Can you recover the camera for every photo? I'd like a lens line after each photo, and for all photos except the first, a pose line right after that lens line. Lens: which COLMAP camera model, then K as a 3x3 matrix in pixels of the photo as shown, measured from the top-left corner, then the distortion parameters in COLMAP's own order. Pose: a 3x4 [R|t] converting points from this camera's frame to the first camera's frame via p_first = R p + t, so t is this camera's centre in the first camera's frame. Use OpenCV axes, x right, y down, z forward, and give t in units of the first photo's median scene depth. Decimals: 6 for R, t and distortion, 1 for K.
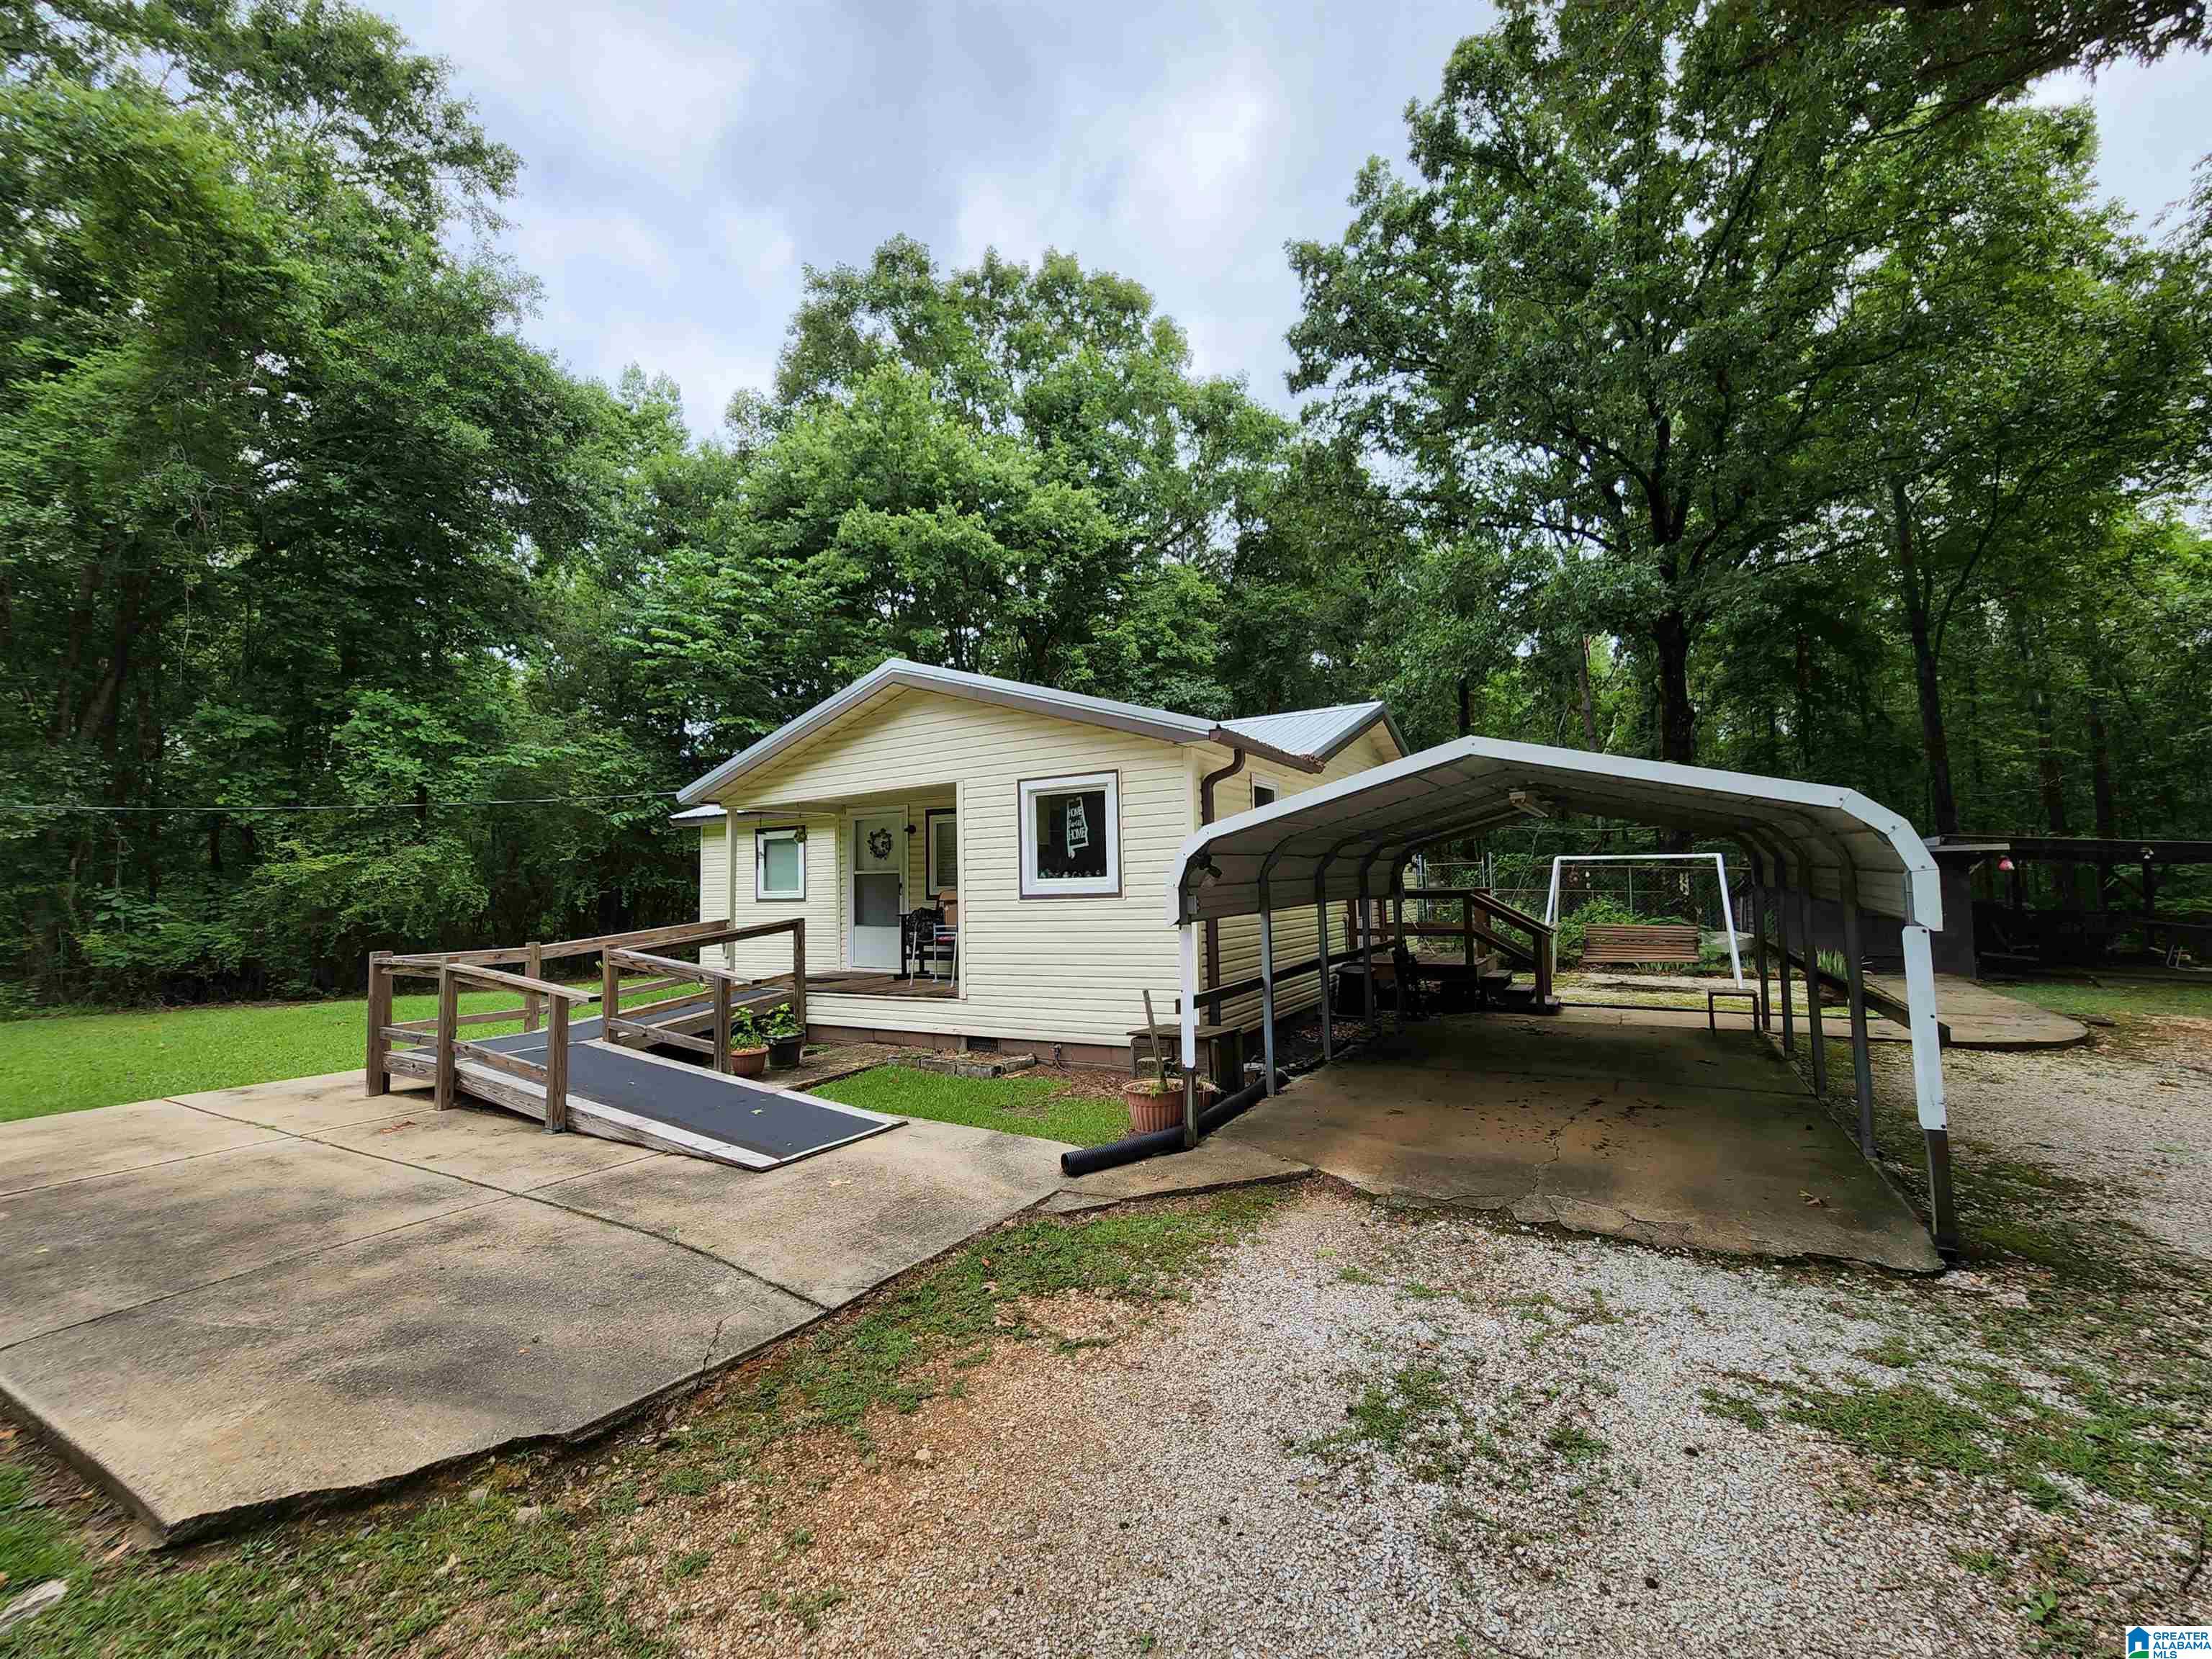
lens RADIAL K [[908.7, 0, 1106.6], [0, 908.7, 822.1], [0, 0, 1]] dist [-0.004544, 0.000730]
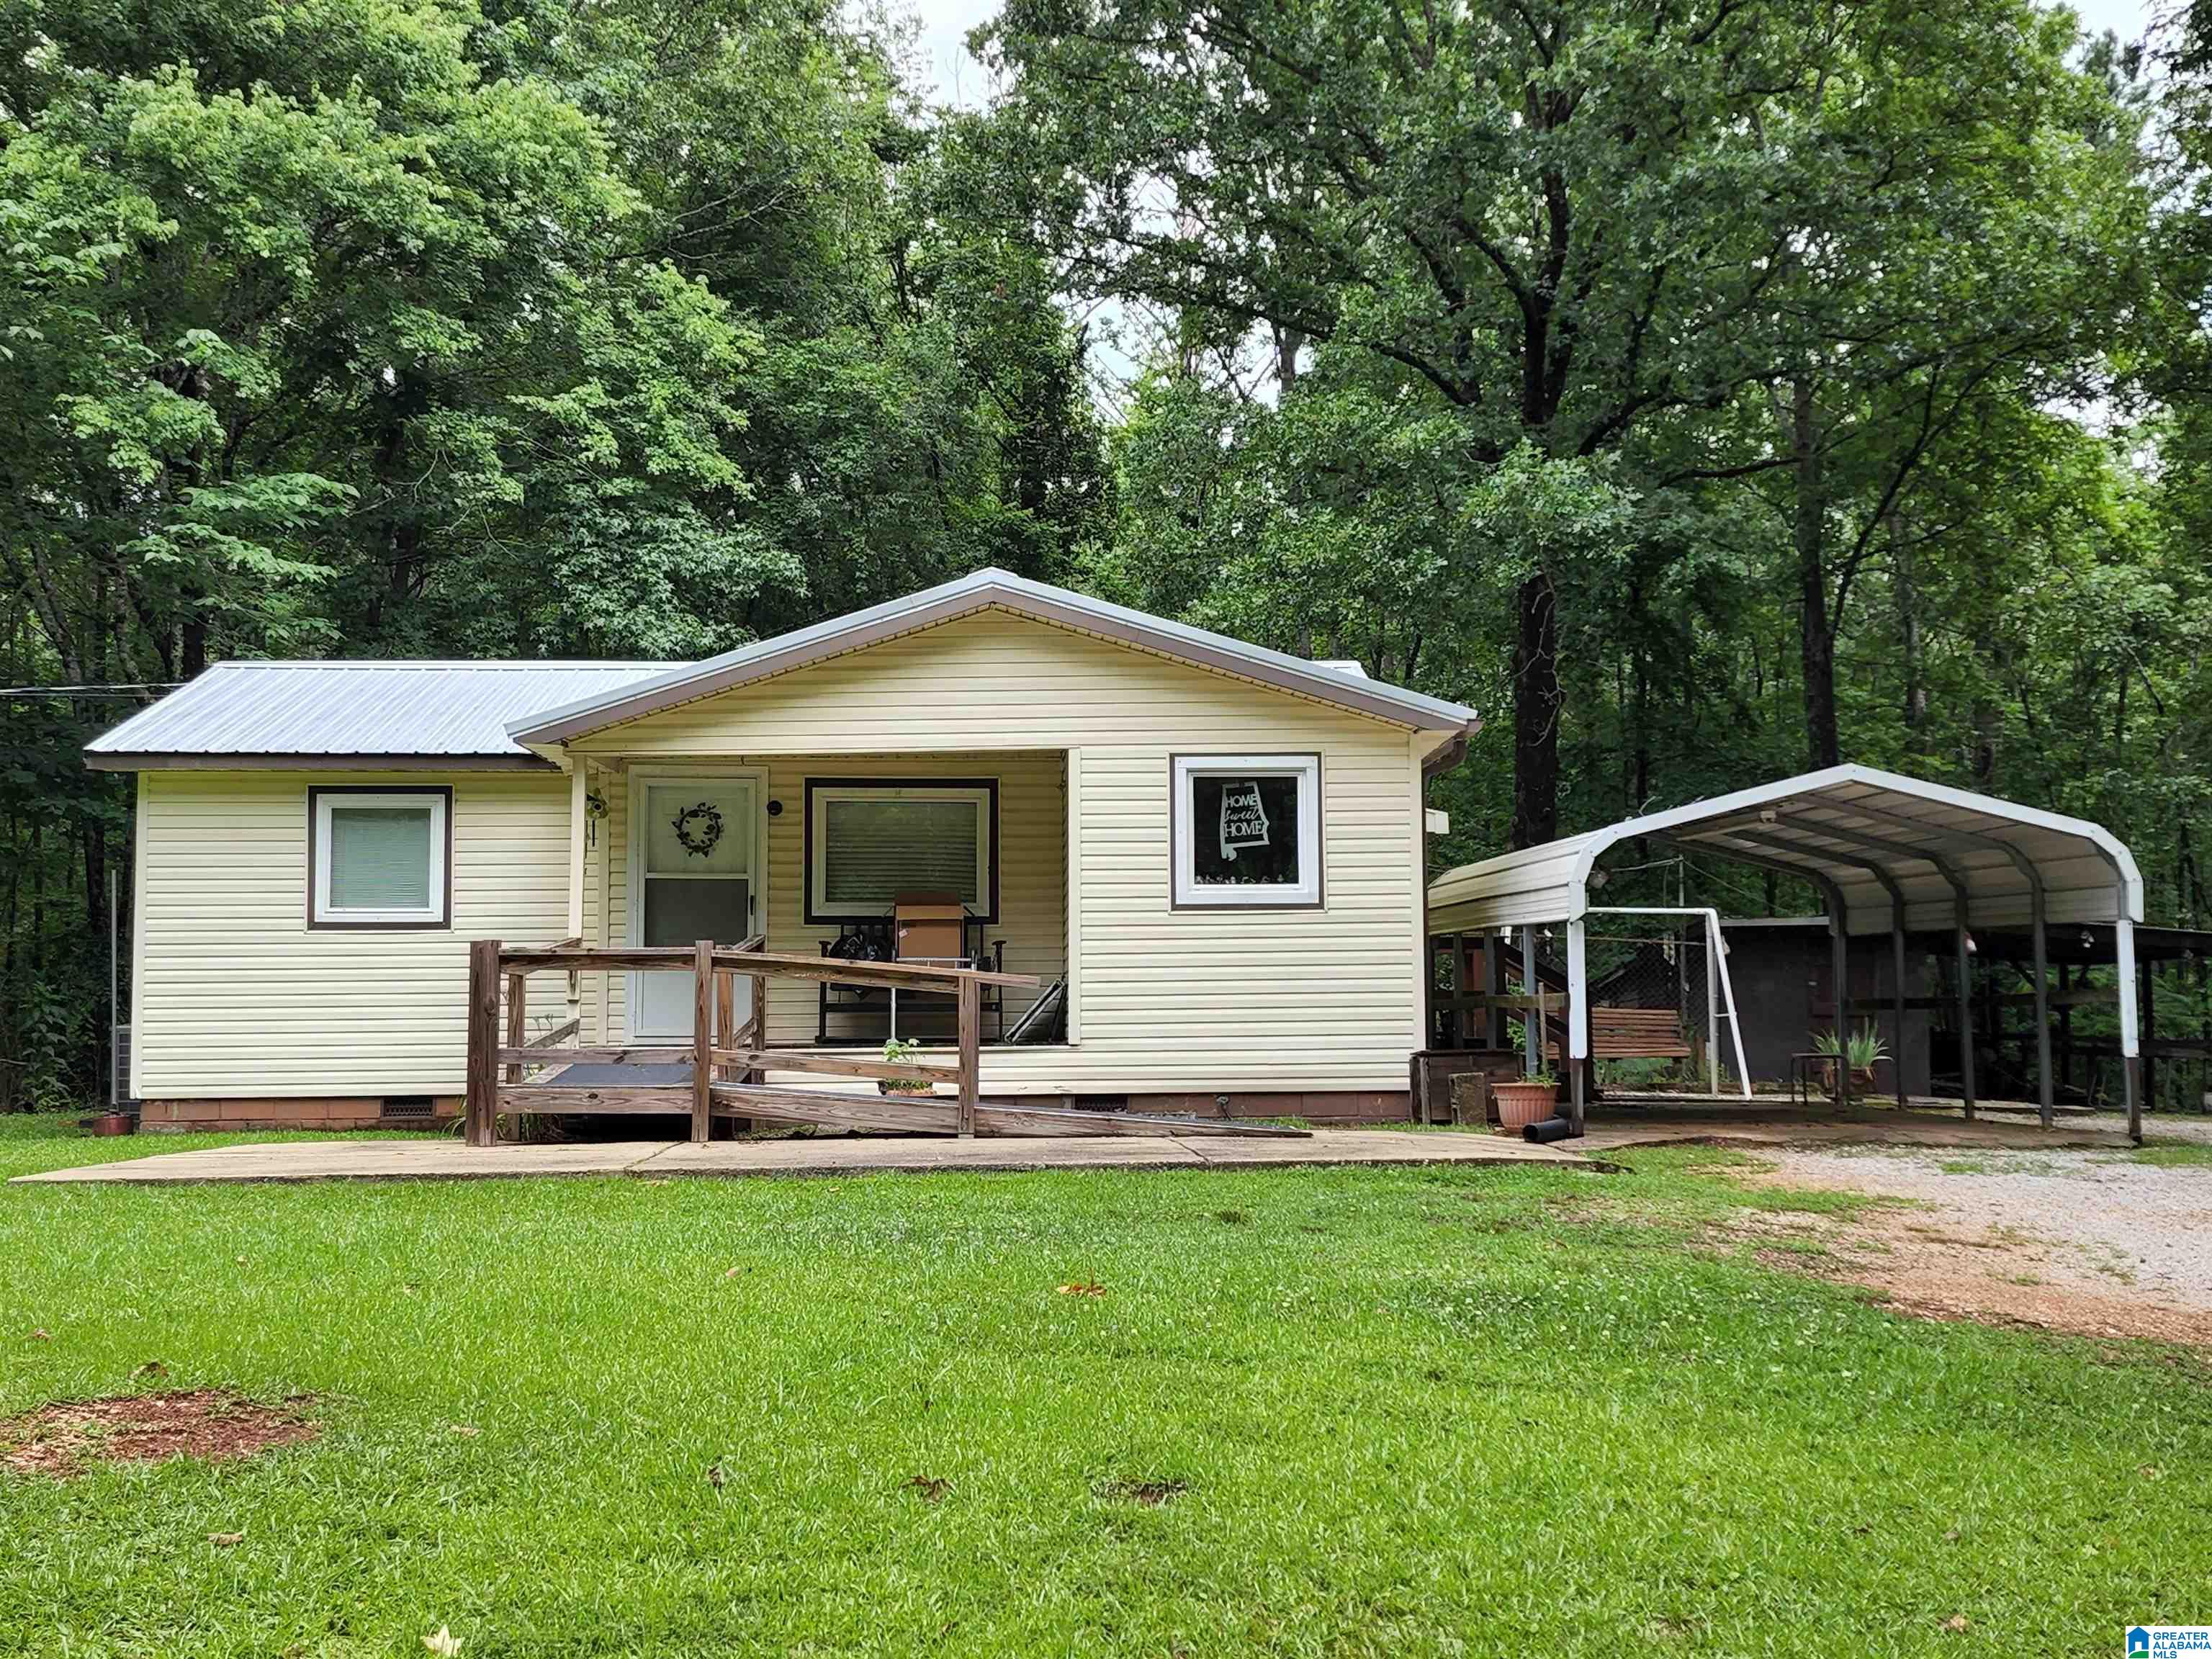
lens RADIAL K [[2761.3, 0, 1117.6], [0, 2761.3, 835.3], [0, 0, 1]] dist [0.033734, 0.000000]
pose [[0.842687, 0.056218, 0.535461, -0.853962], [-0.051794, 0.998386, -0.023308, 0.048630], [-0.535907, -0.008093, 0.844238, -0.580725]]
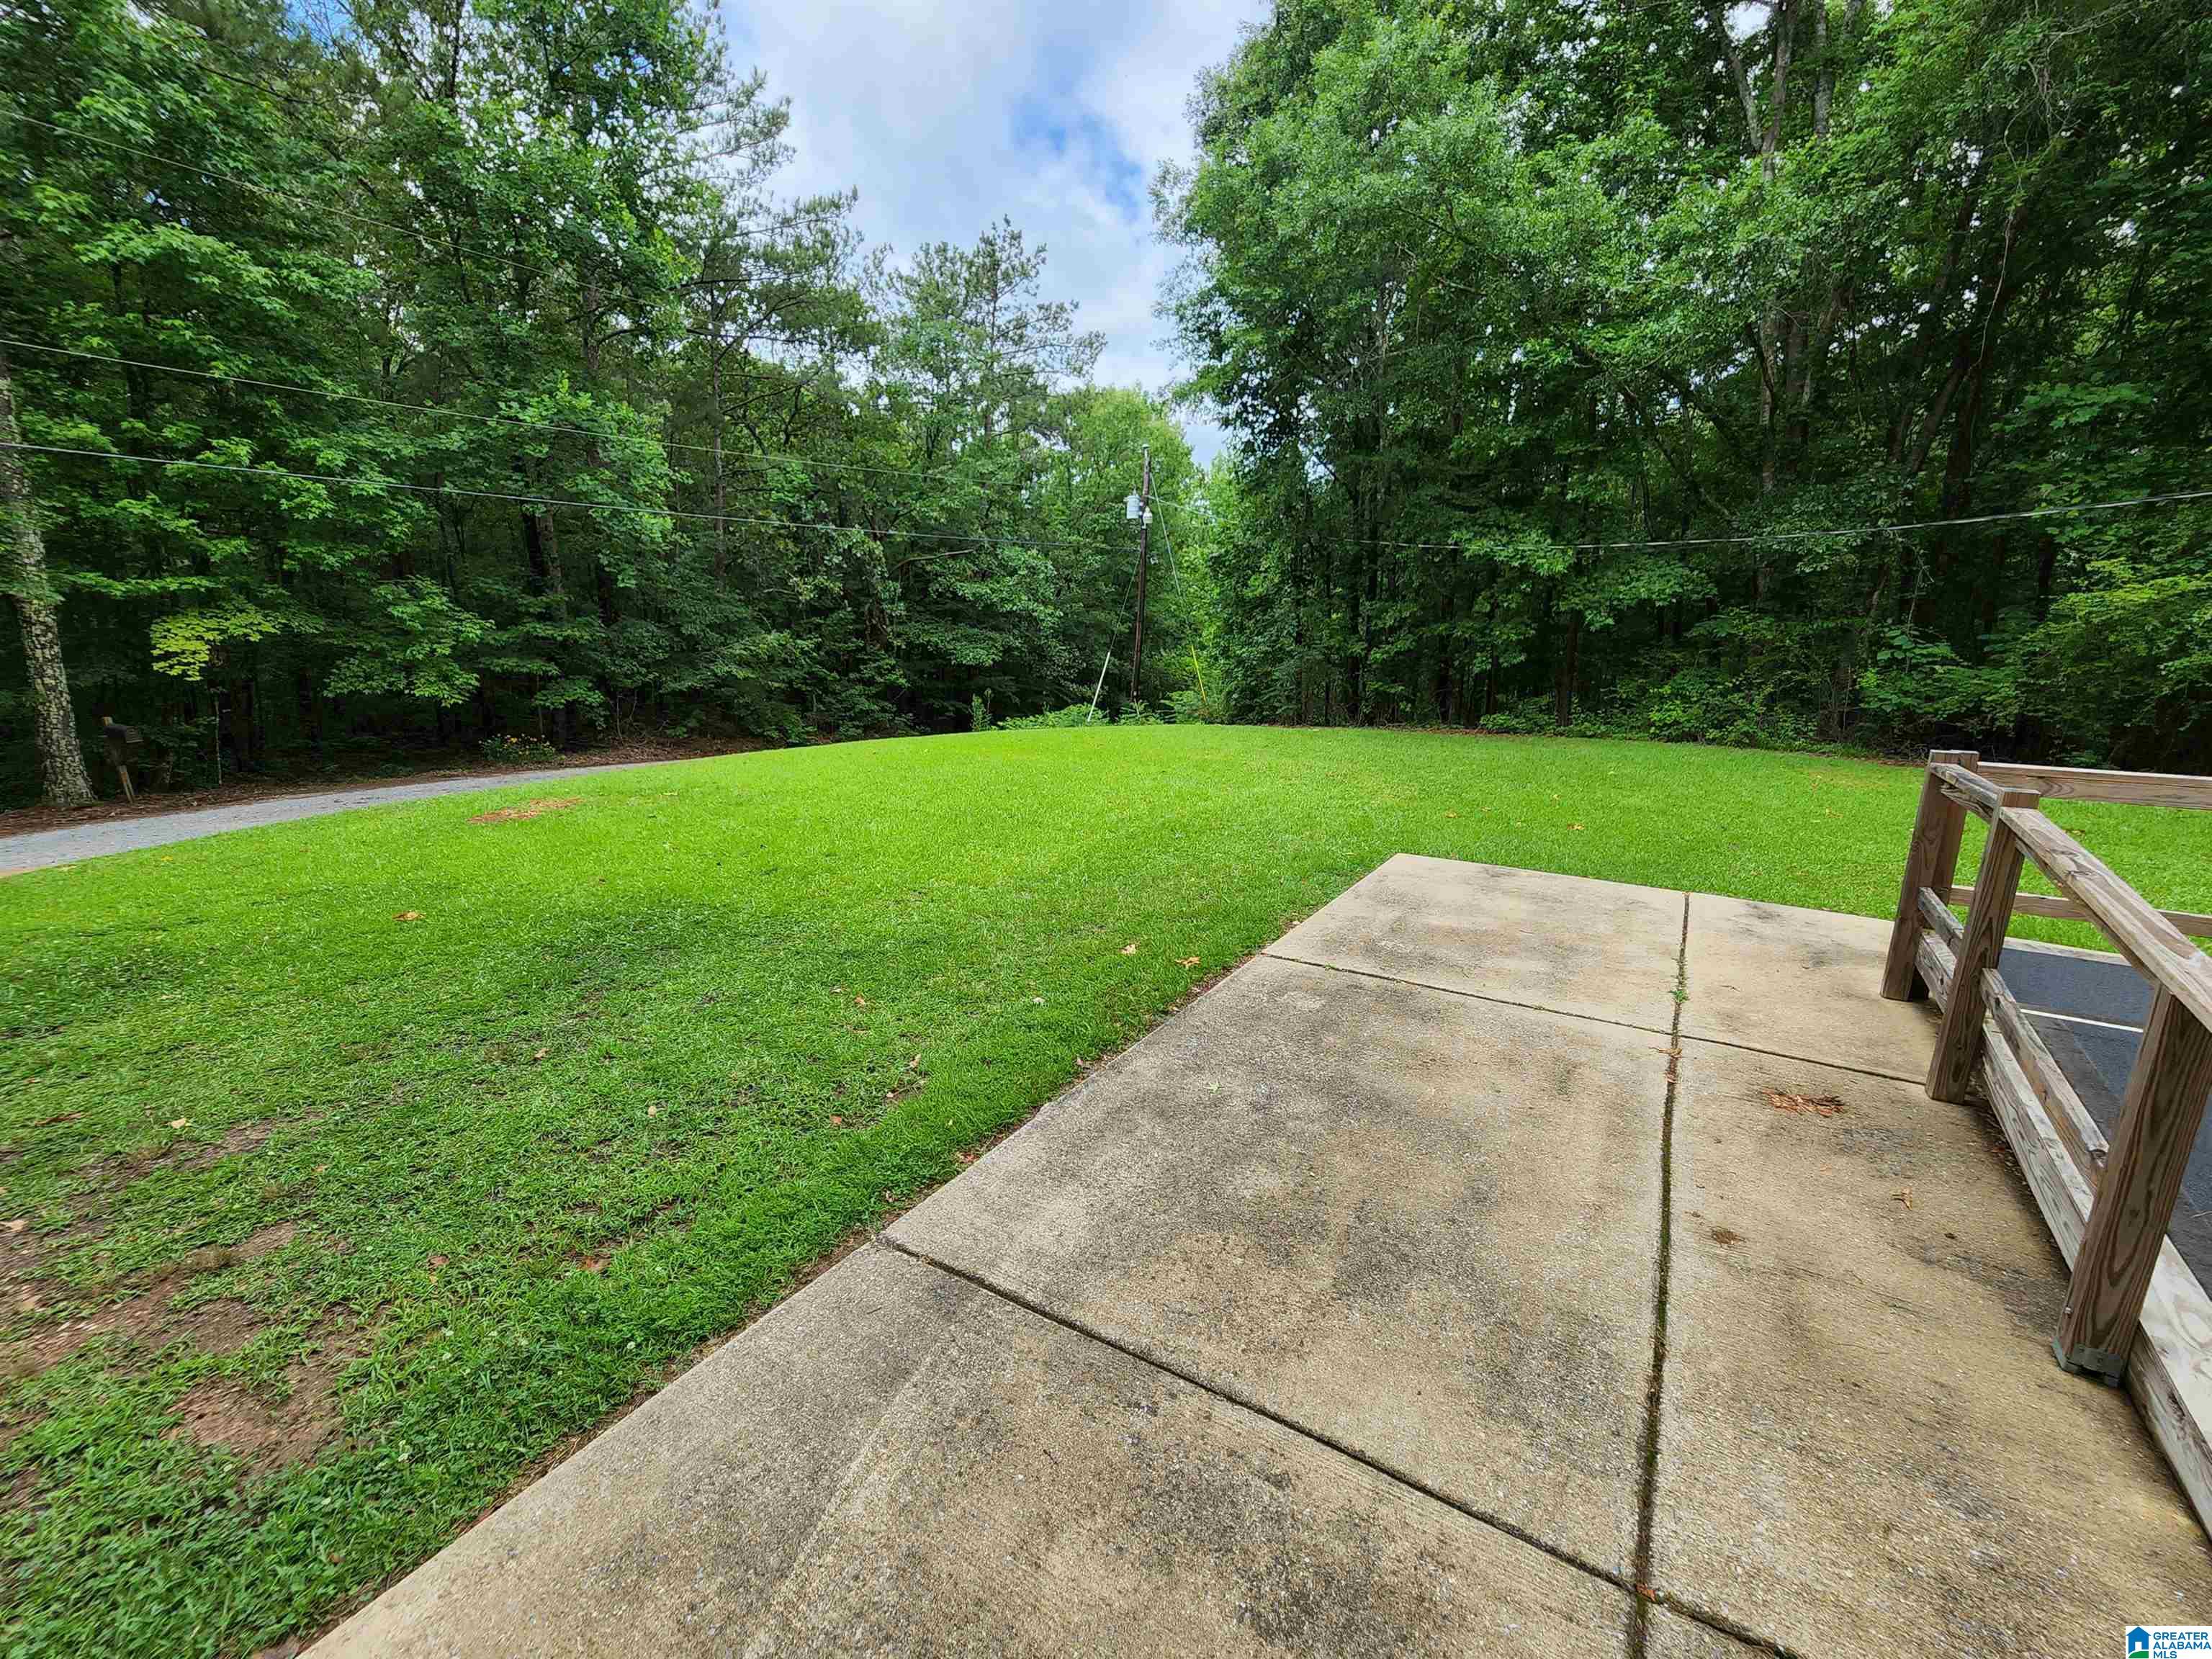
lens RADIAL K [[908.7, 0, 1109.0], [0, 908.7, 830.2], [0, 0, 1]] dist [-0.004544, 0.000730]
pose [[-0.049833, 0.233672, -0.971038, -0.133690], [0.059805, 0.971199, 0.230642, 0.018954], [0.996965, -0.046580, -0.062373, 0.291332]]
